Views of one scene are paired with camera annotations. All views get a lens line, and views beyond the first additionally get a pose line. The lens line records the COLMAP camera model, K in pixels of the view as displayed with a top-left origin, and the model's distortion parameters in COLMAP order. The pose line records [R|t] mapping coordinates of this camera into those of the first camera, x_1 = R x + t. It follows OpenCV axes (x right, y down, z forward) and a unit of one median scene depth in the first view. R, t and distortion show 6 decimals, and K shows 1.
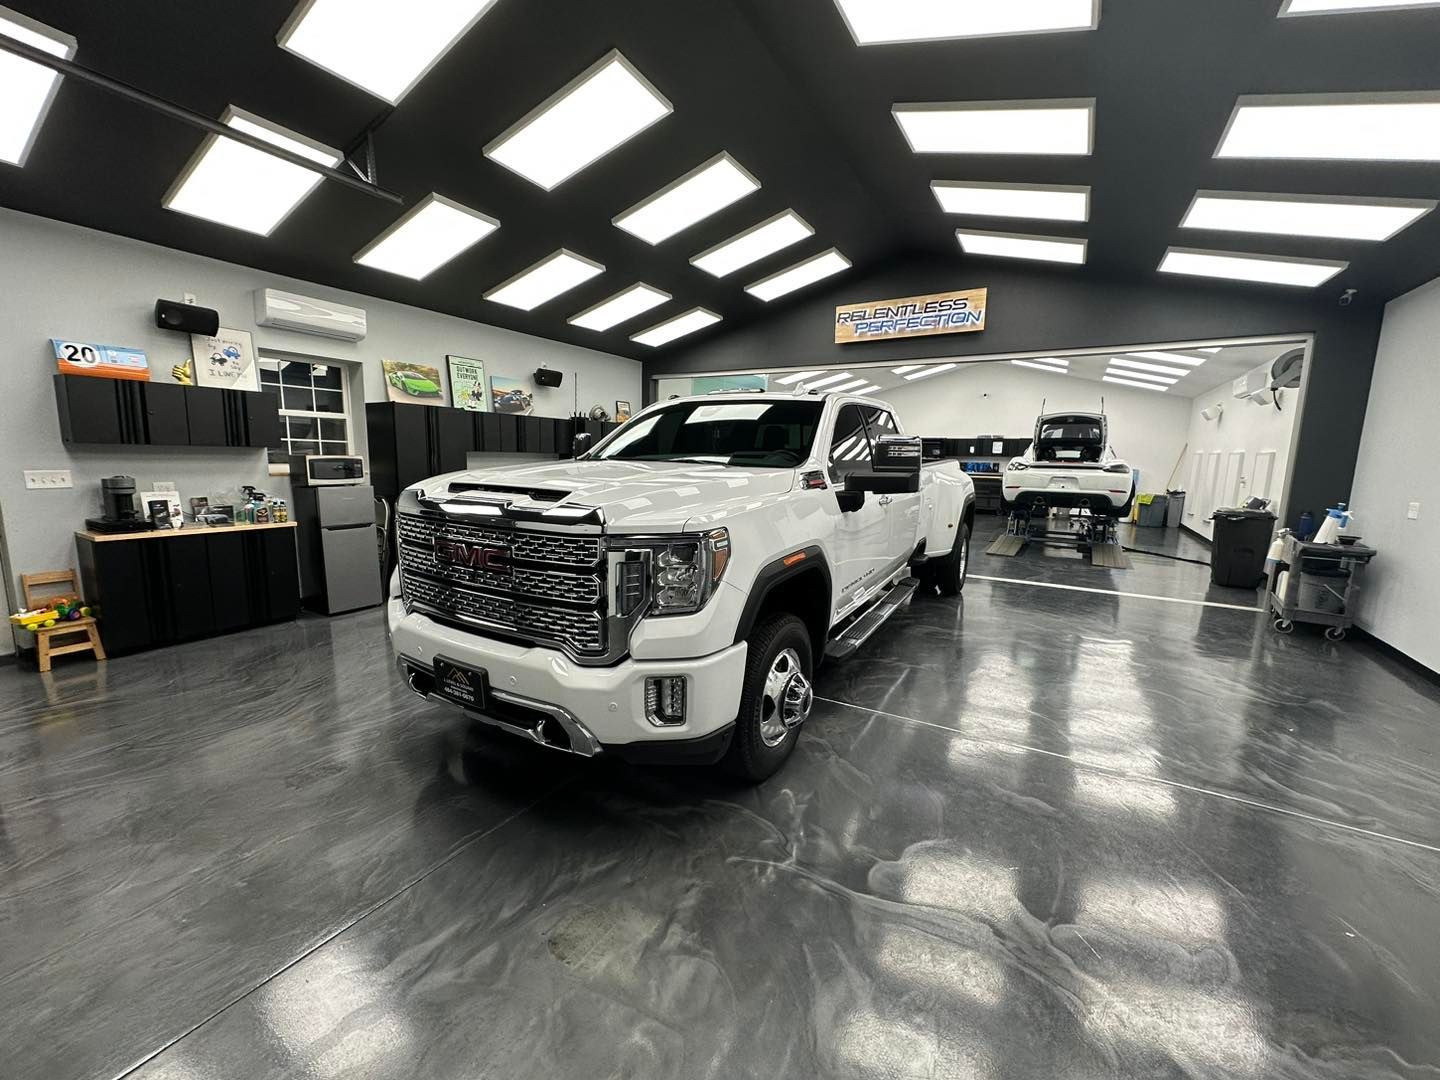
lens RADIAL K [[584.6, 0, 720.0], [0, 584.6, 540.0], [0, 0, 1]] dist [-0.000311, 0.000173]
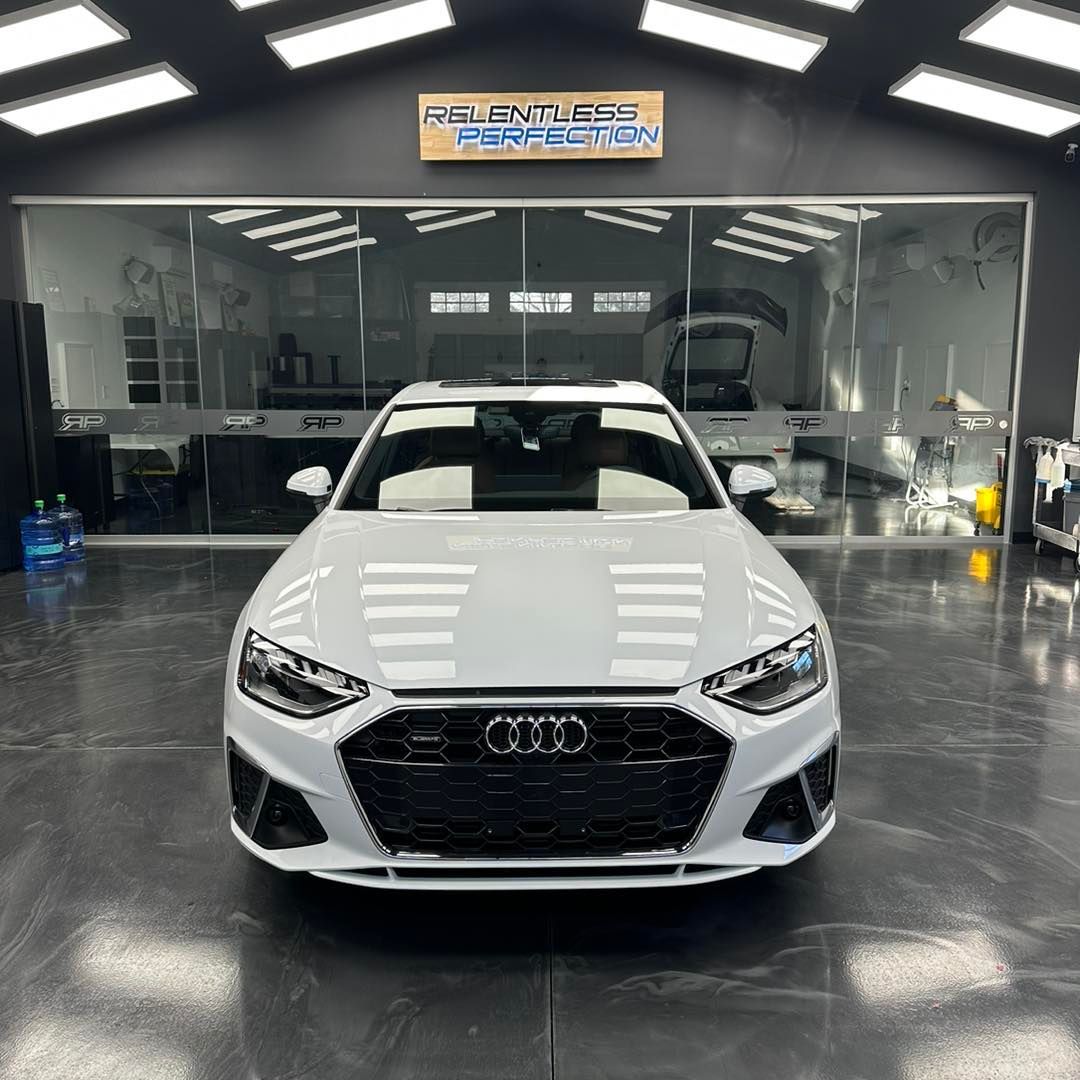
lens RADIAL K [[1035.0, 0, 540.0], [0, 1035.0, 540.0], [0, 0, 1]] dist [0.019467, -0.007594]
pose [[0.850206, -0.107521, 0.515353, -0.286104], [0.096300, 0.994168, 0.048548, -0.008939], [-0.517567, 0.008353, 0.855602, 0.091950]]
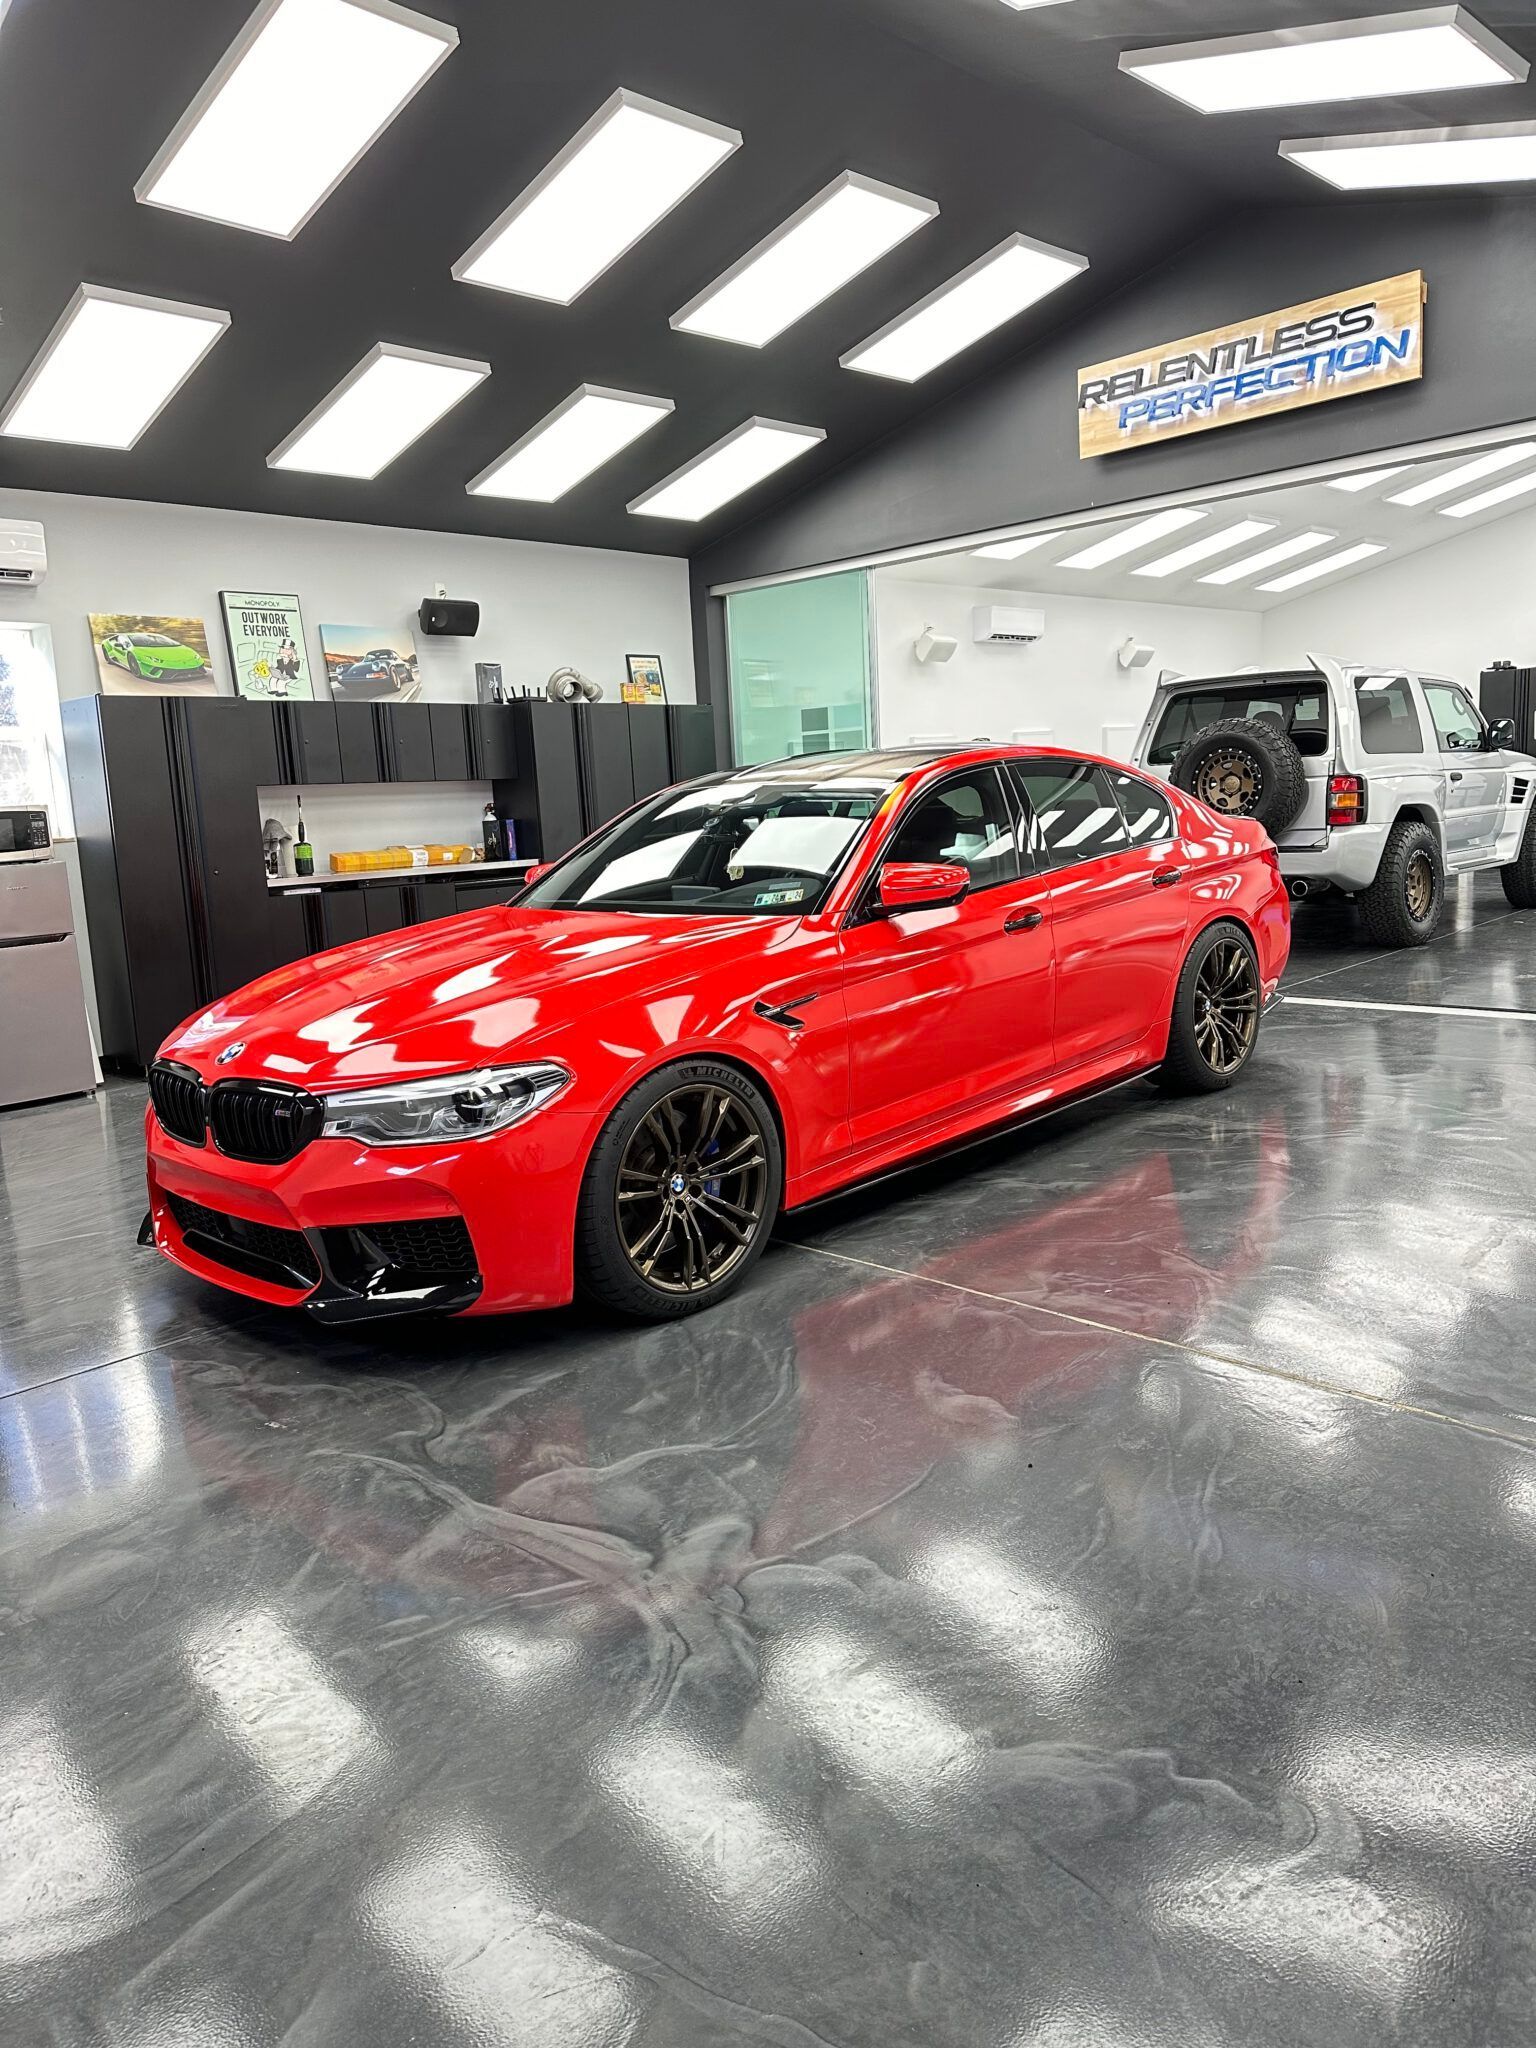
lens RADIAL K [[1478.4, 0, 744.7], [0, 1478.4, 1026.7], [0, 0, 1]] dist [0.087584, -0.132083]
pose [[0.963250, -0.029581, -0.266974, 0.260713], [0.033990, 0.999351, 0.011908, 0.045401], [0.266448, -0.020544, 0.963630, -0.093619]]
